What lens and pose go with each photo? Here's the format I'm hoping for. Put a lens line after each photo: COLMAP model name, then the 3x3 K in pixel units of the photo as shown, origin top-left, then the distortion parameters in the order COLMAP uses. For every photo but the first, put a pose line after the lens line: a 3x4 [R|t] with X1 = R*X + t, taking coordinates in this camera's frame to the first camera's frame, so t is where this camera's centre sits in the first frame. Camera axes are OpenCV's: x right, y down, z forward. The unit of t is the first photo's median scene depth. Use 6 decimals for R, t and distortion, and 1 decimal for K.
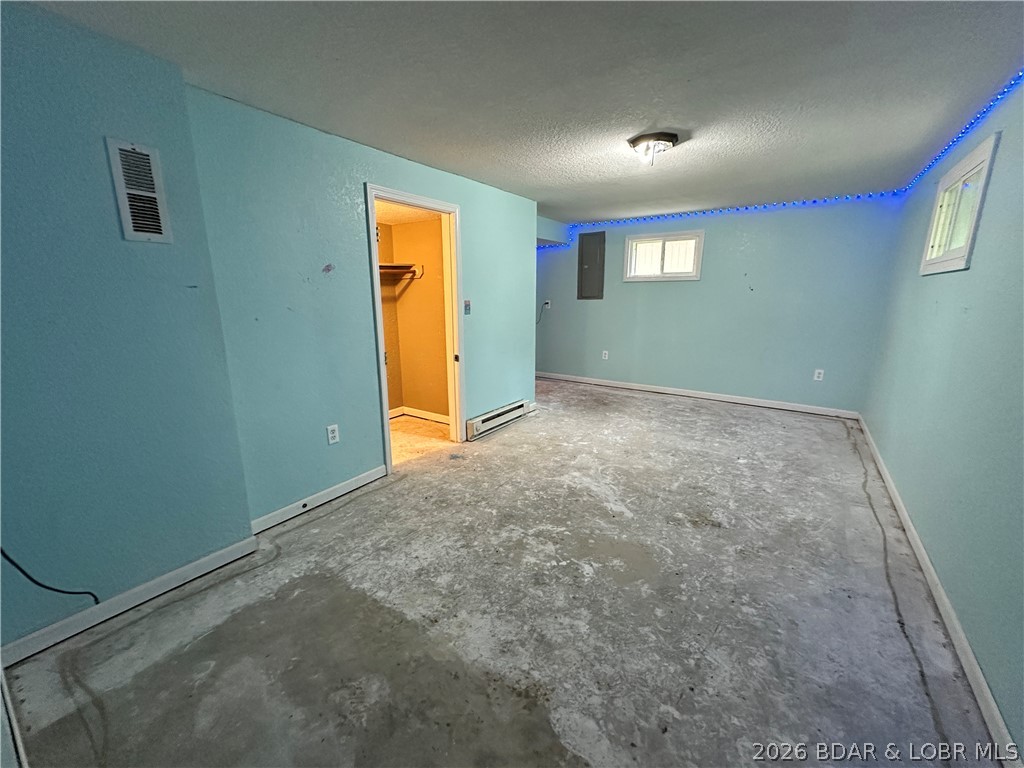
lens RADIAL K [[407.4, 0, 512.0], [0, 407.4, 384.0], [0, 0, 1]] dist [-0.000182, 0.000285]
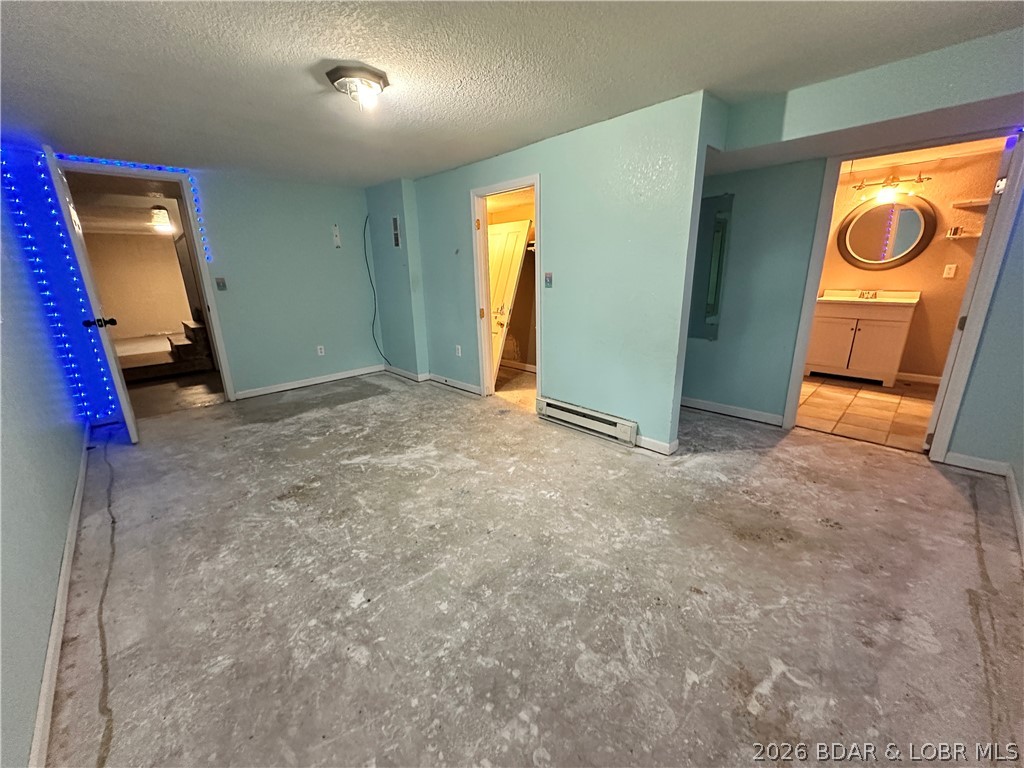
lens RADIAL K [[407.4, 0, 512.0], [0, 407.4, 384.0], [0, 0, 1]] dist [-0.000182, 0.000285]
pose [[-0.199355, 0.276296, -0.940169, 1.047600], [-0.194211, 0.929256, 0.314269, -0.296237], [0.960489, 0.245242, -0.131592, 1.331298]]
